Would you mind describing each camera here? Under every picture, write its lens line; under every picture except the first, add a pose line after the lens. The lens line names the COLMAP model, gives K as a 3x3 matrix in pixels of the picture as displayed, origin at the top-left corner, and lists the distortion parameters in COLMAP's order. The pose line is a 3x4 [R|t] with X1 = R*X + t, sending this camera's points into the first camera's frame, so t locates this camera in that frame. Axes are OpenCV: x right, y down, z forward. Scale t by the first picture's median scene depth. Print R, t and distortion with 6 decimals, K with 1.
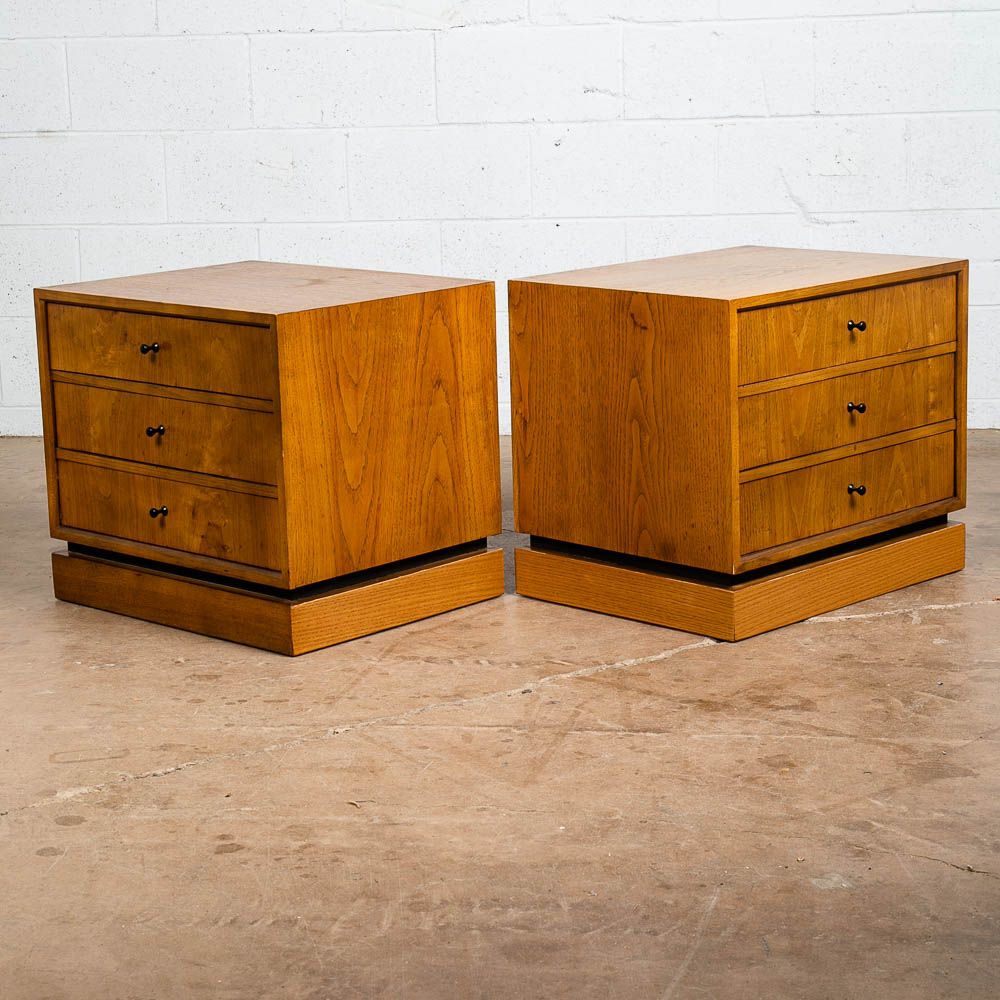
lens RADIAL K [[2219.0, 0, 500.0], [0, 2219.0, 500.0], [0, 0, 1]] dist [0.085687, 0.163851]
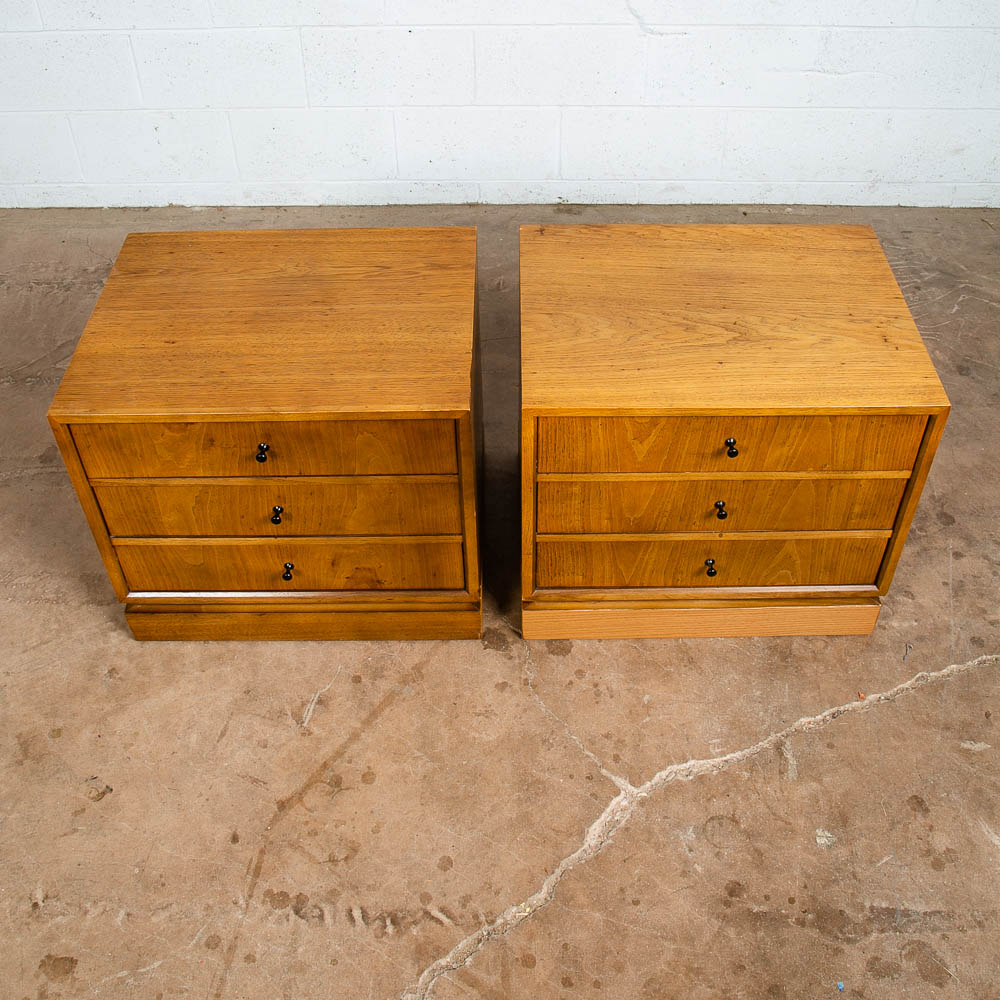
lens RADIAL K [[1108.4, 0, 497.2], [0, 1108.4, 428.7], [0, 0, 1]] dist [-0.105472, 0.048676]
pose [[0.995561, -0.052129, 0.078369, 0.027584], [0.006767, 0.870113, 0.492806, -0.344884], [-0.093879, -0.490088, 0.866603, 0.719719]]
